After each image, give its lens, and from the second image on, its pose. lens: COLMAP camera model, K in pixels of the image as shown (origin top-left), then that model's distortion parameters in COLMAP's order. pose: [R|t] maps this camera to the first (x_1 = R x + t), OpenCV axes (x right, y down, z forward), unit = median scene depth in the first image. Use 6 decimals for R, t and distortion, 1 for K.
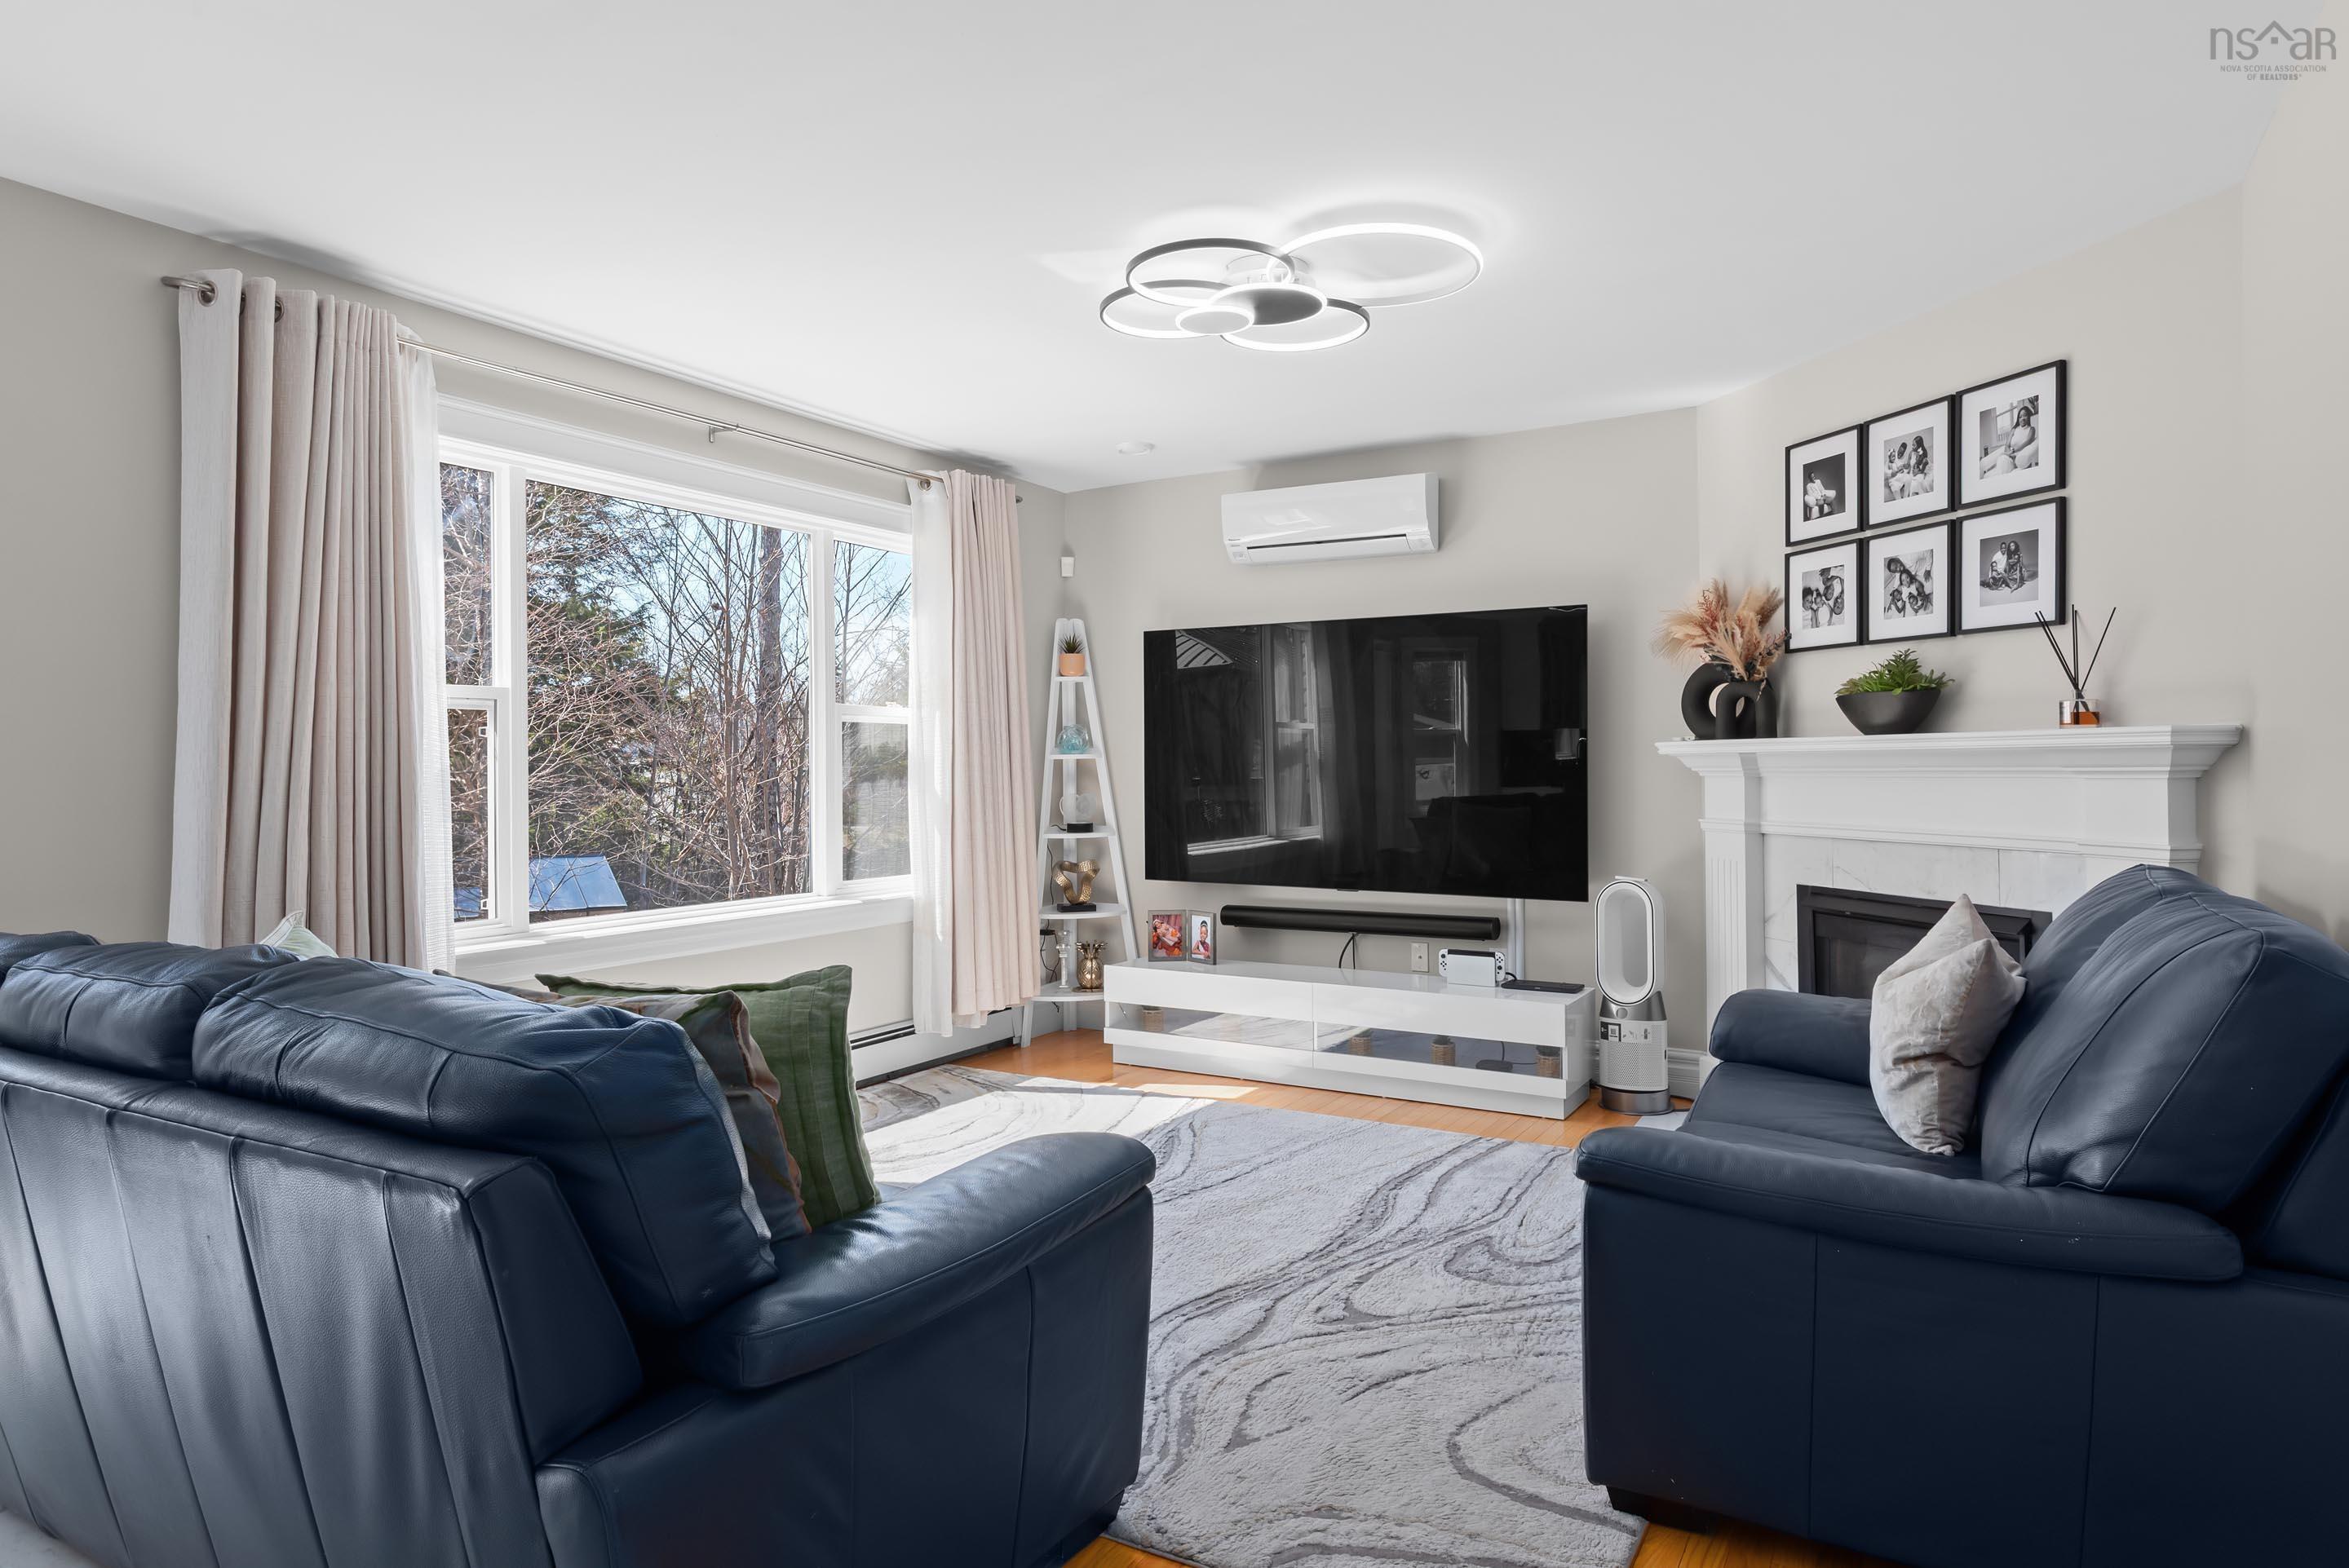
lens RADIAL K [[1366.9, 0, 1178.9], [0, 1366.9, 760.9], [0, 0, 1]] dist [0.019609, 0.000435]
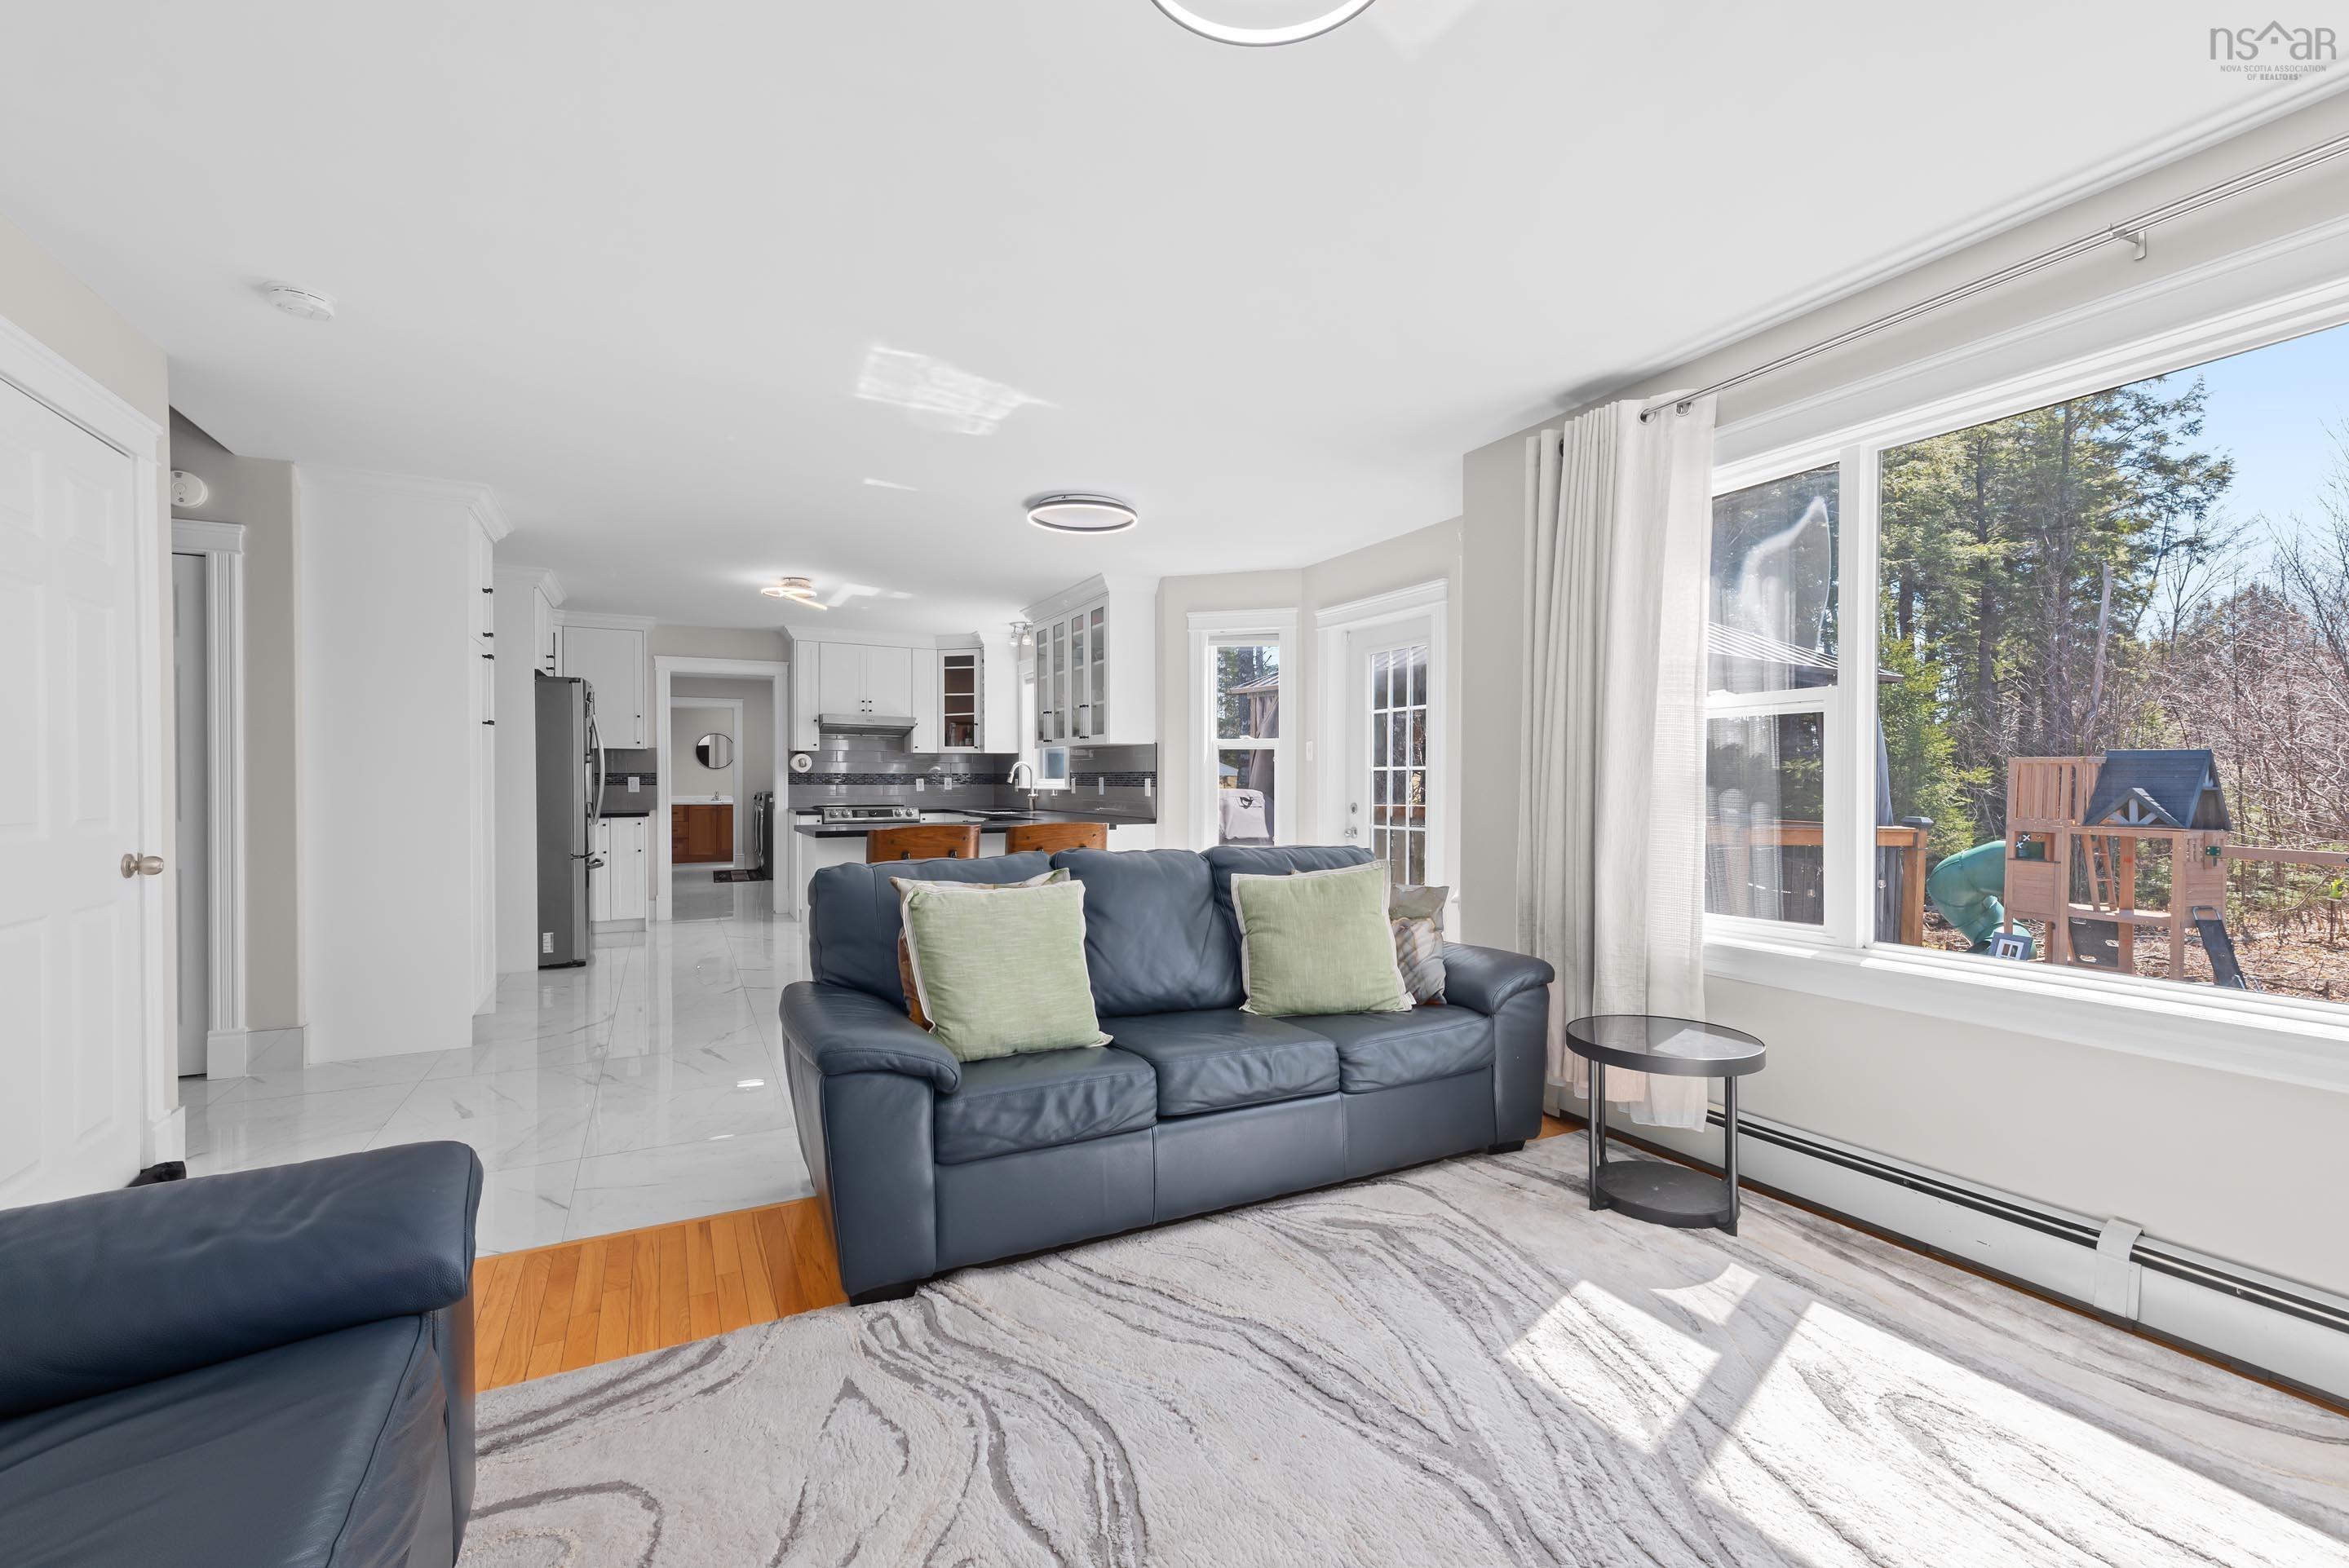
lens RADIAL K [[1009.6, 0, 1174.5], [0, 1009.6, 784.0], [0, 0, 1]] dist [0.000371, 0.000022]
pose [[-0.545687, 0.003367, -0.837982, 0.329885], [0.005071, 0.999987, 0.000716, 0.011379], [0.837973, -0.003859, -0.545697, 0.958785]]
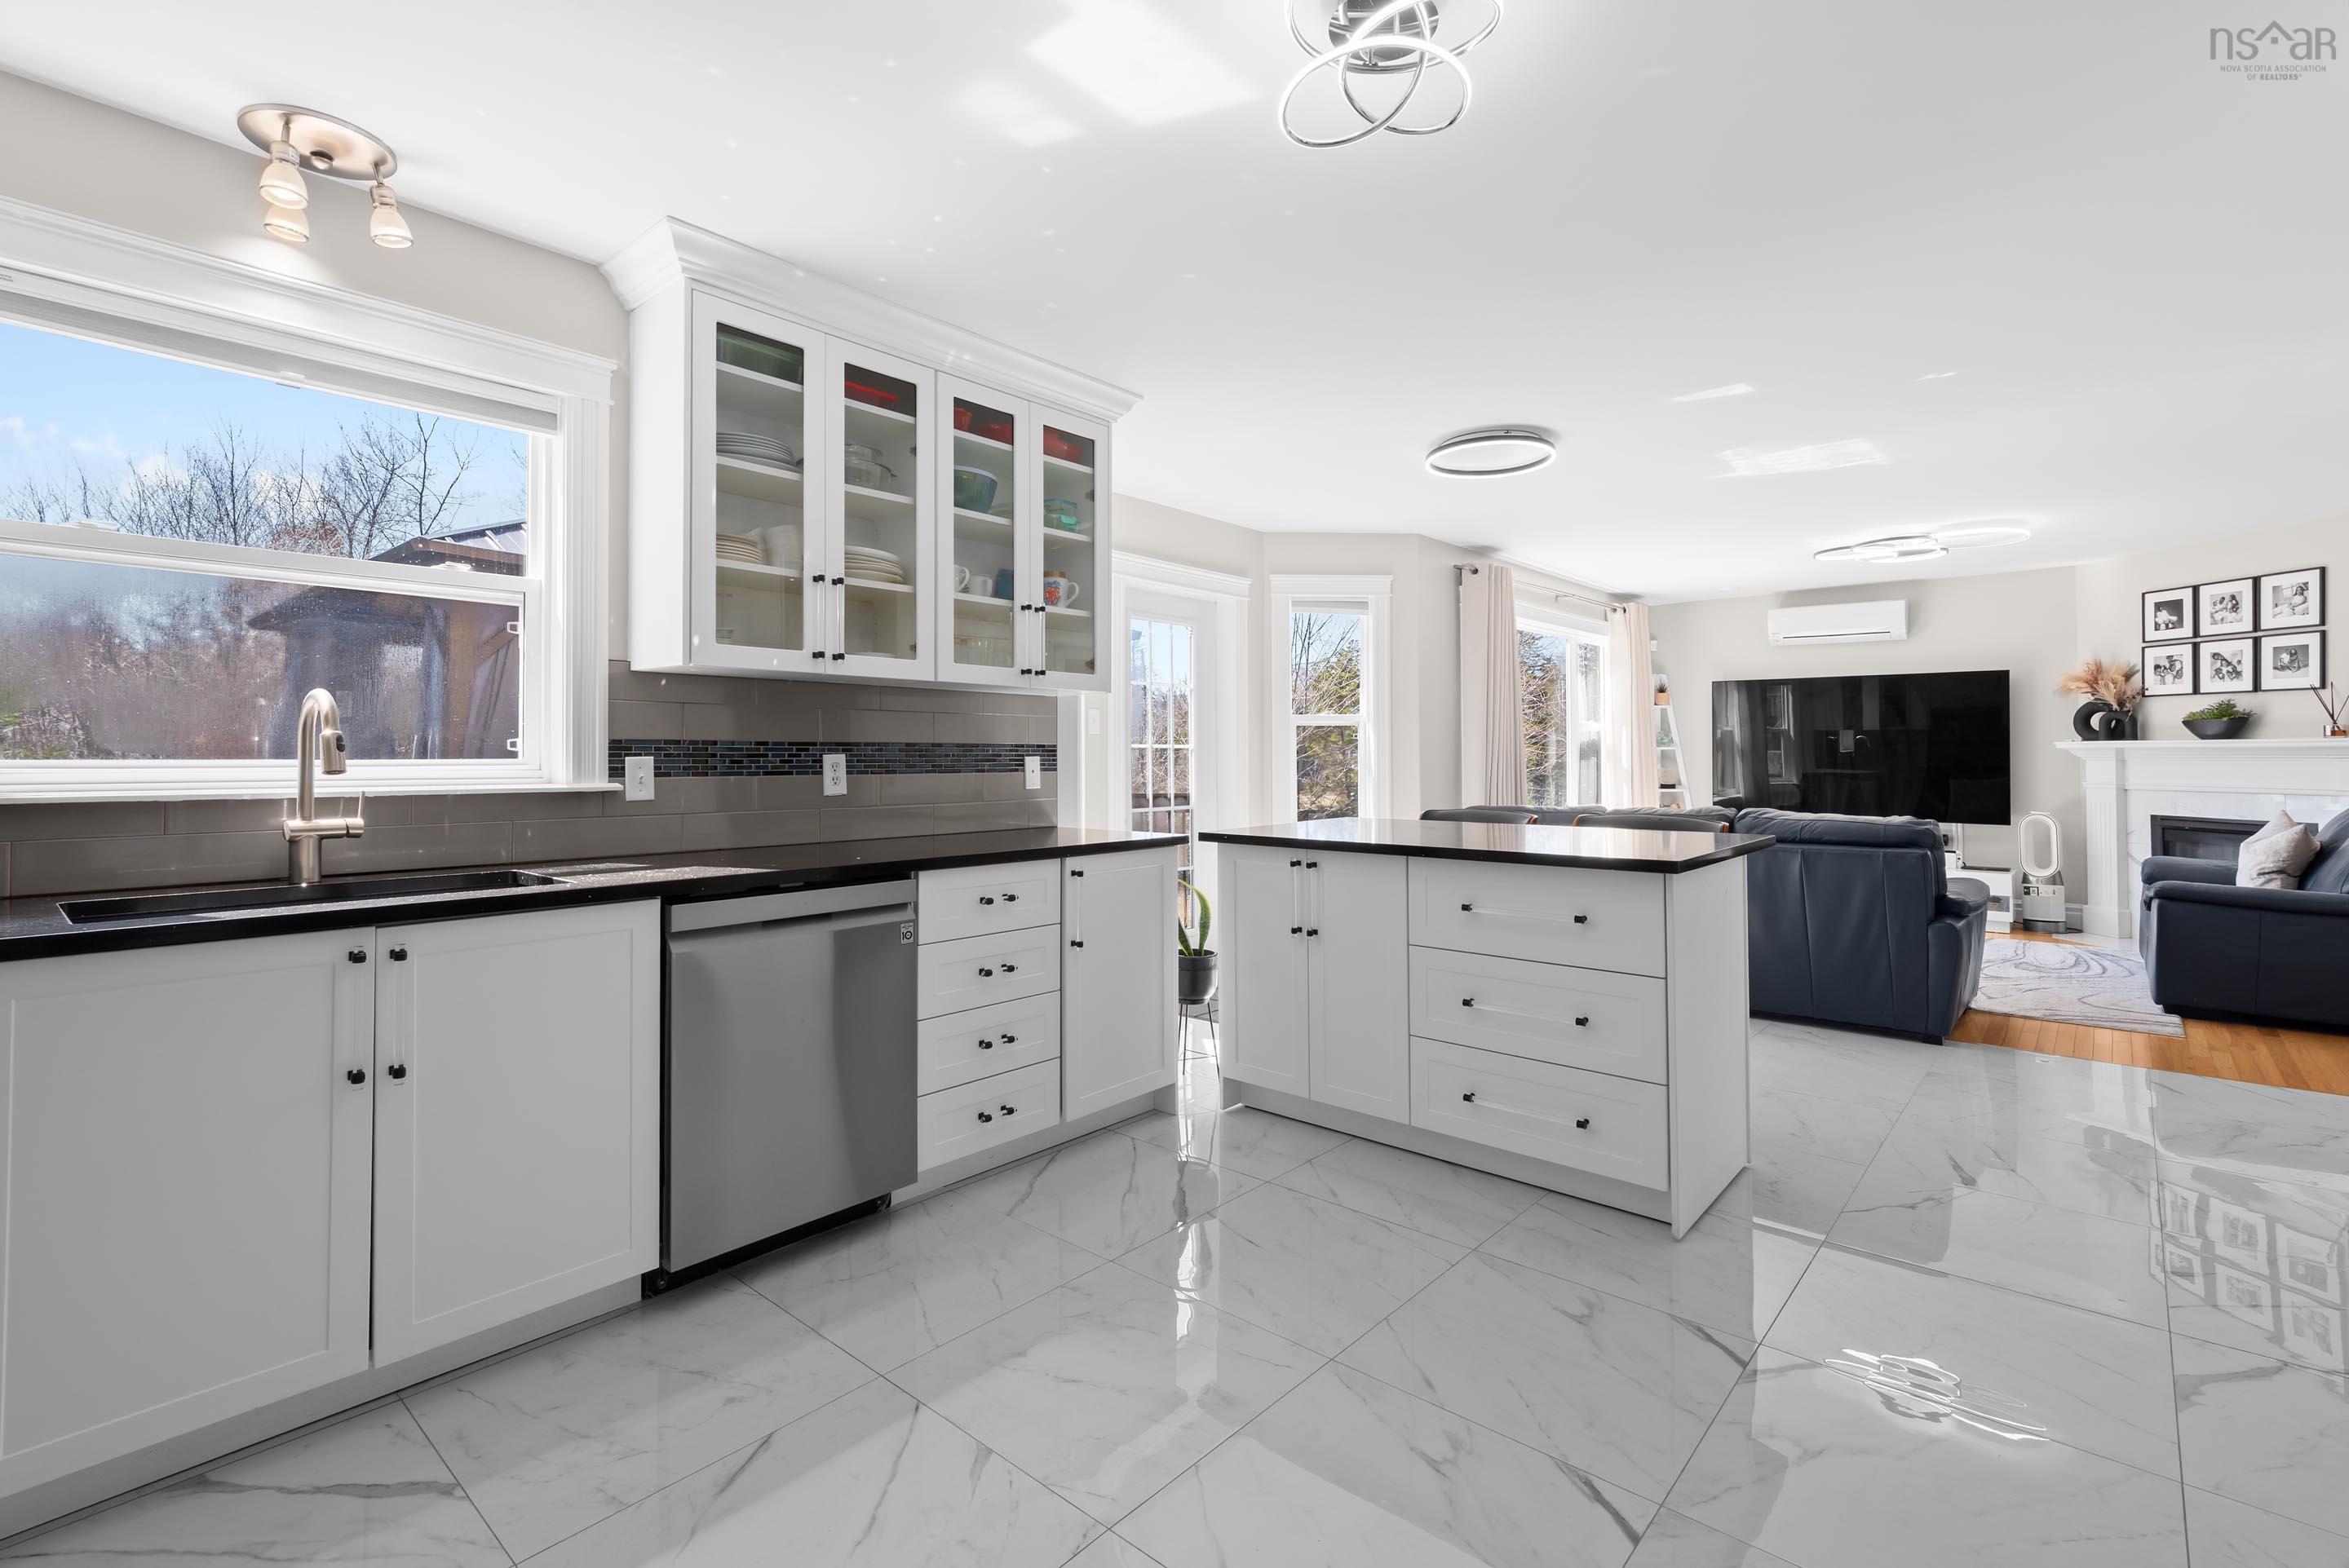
lens RADIAL K [[1073.1, 0, 1217.5], [0, 1073.1, 738.8], [0, 0, 1]] dist [0.028746, 0.000093]
pose [[0.985848, -0.000423, -0.167642, -0.653374], [-0.001051, 0.999962, -0.008702, -0.004206], [0.167639, 0.008756, 0.985810, -0.835231]]
